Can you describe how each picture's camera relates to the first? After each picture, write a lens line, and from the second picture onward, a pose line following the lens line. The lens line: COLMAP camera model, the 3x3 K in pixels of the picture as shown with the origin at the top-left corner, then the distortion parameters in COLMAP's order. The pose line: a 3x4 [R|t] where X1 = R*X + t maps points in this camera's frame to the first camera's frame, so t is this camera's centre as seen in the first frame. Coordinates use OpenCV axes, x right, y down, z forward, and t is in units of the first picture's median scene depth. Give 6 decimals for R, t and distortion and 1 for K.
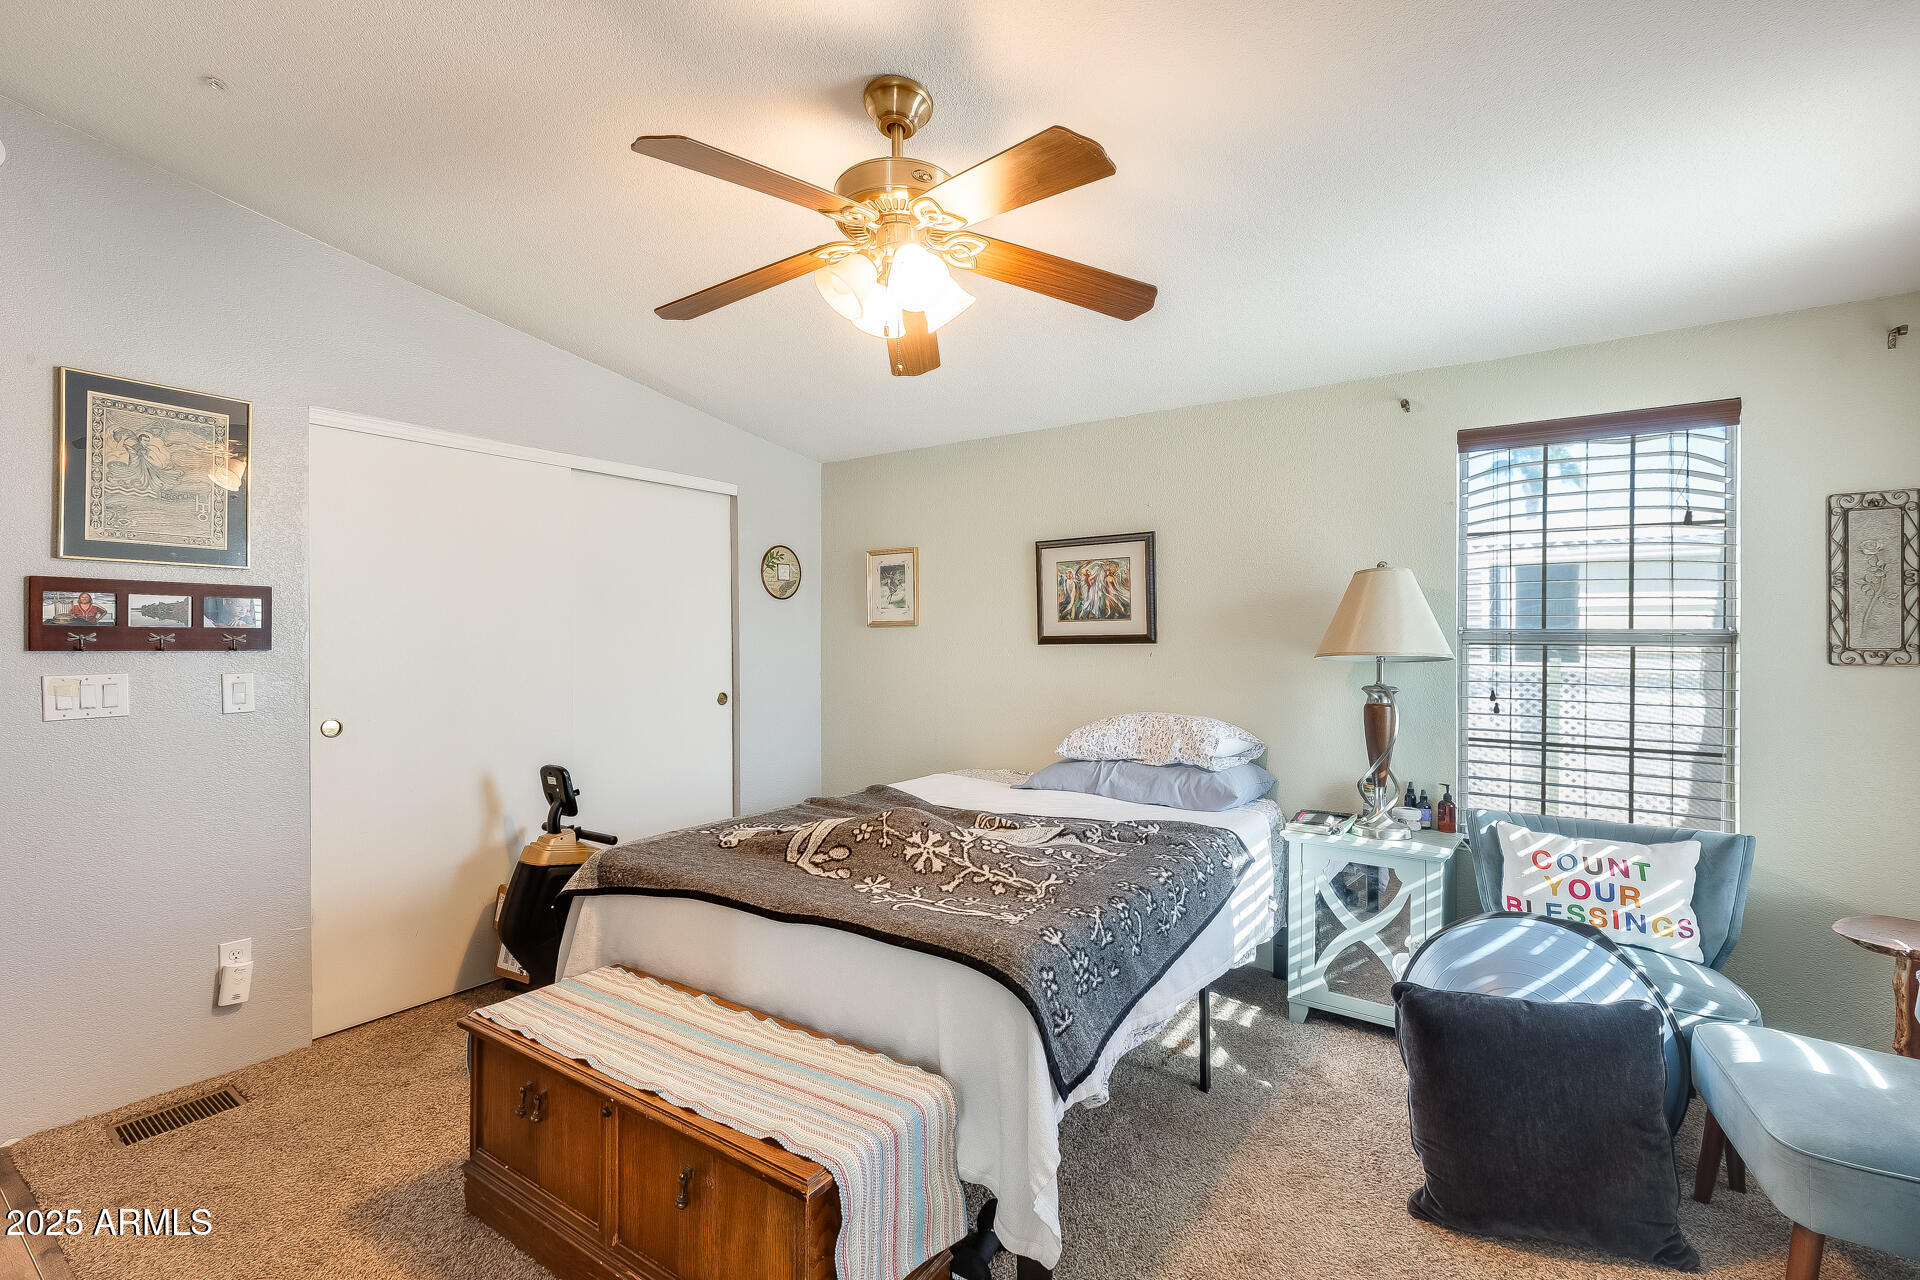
lens RADIAL K [[856.9, 0, 958.9], [0, 856.9, 644.0], [0, 0, 1]] dist [-0.004101, 0.001130]
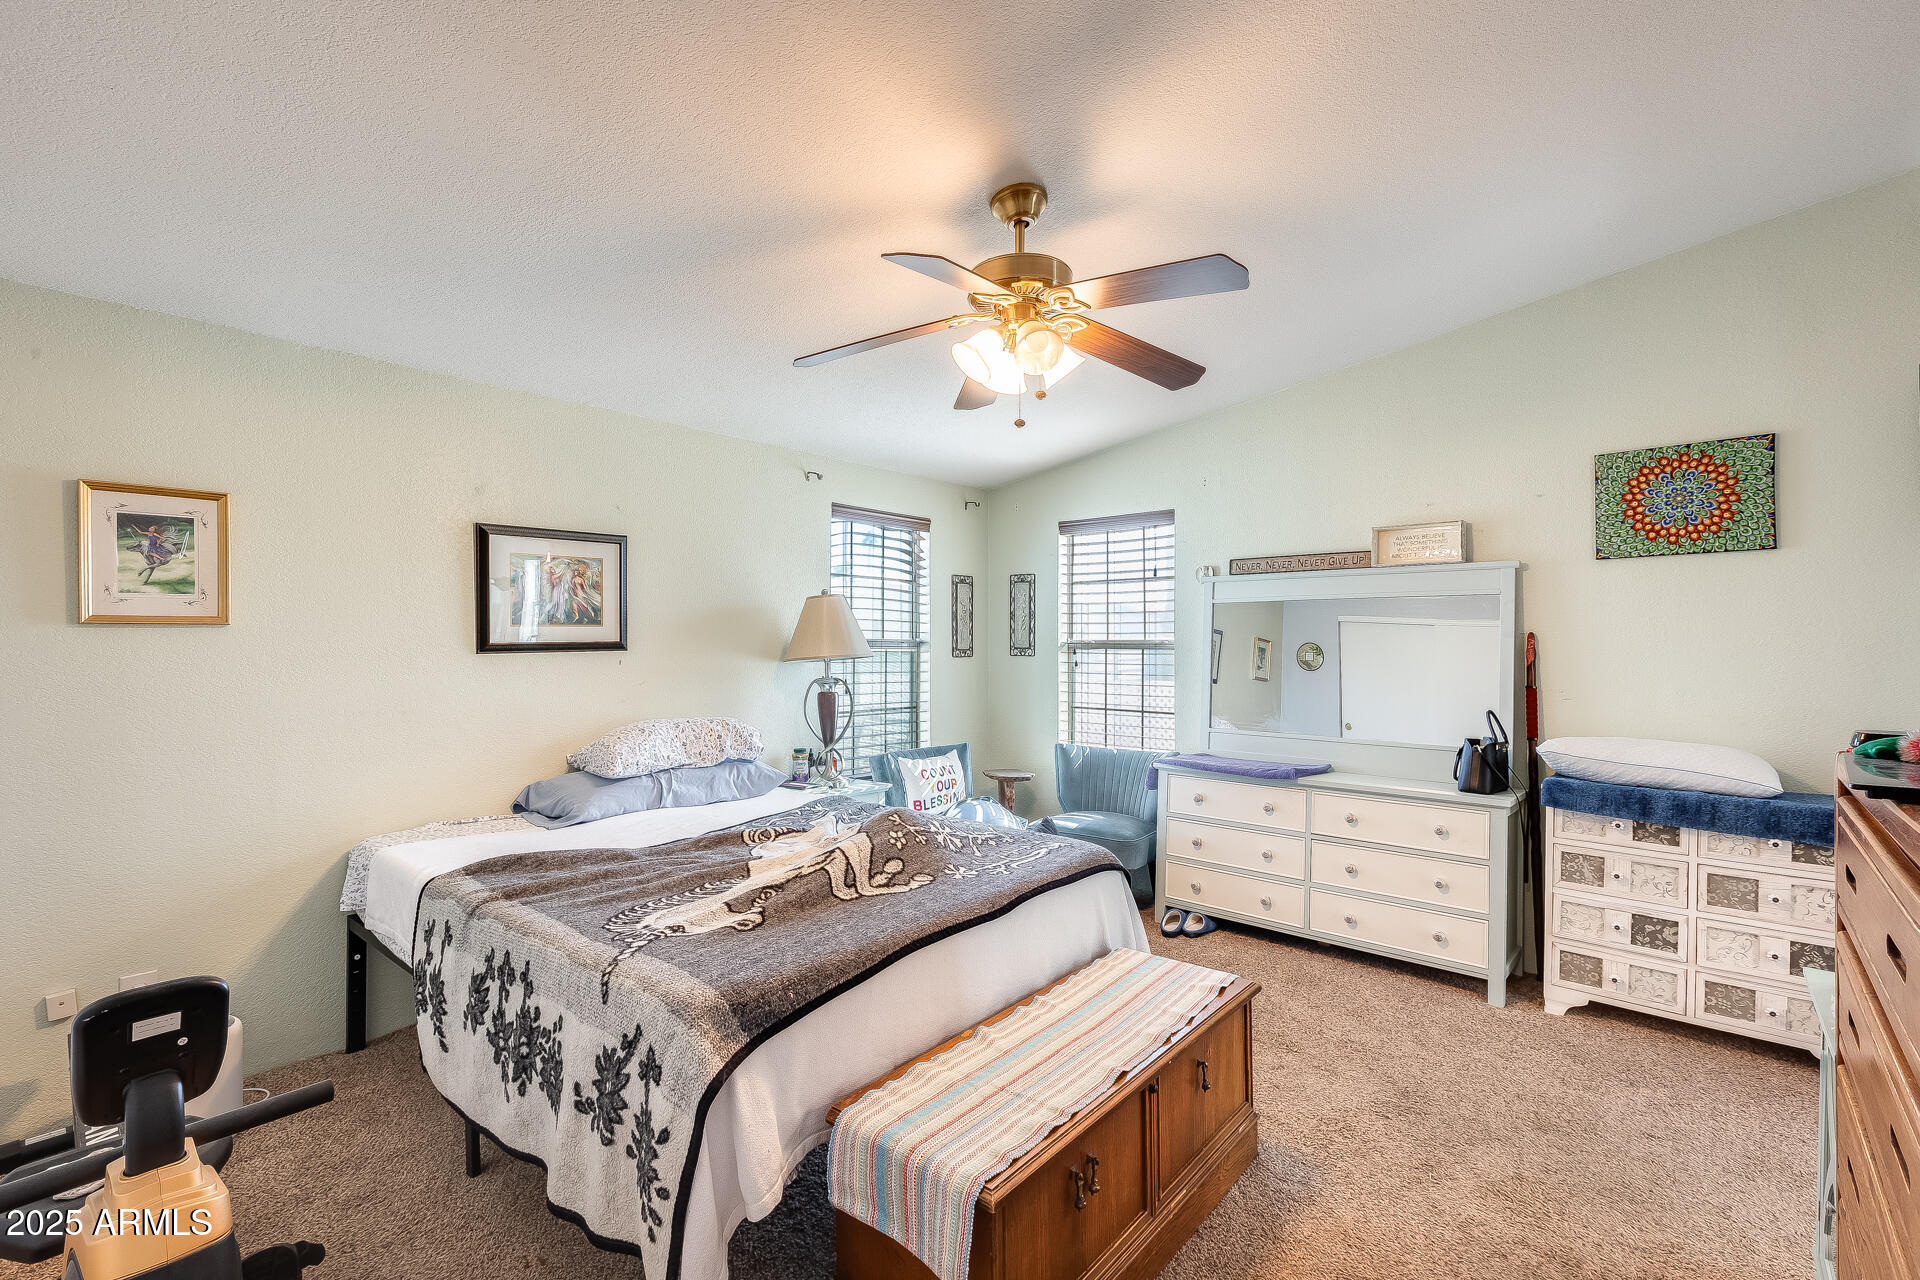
lens RADIAL K [[856.9, 0, 952.9], [0, 856.9, 638.5], [0, 0, 1]] dist [-0.004101, 0.001130]
pose [[0.107274, 0.006046, 0.994211, -0.699781], [0.009074, 0.999934, -0.007060, -0.004294], [-0.994188, 0.009779, 0.107212, 0.525831]]
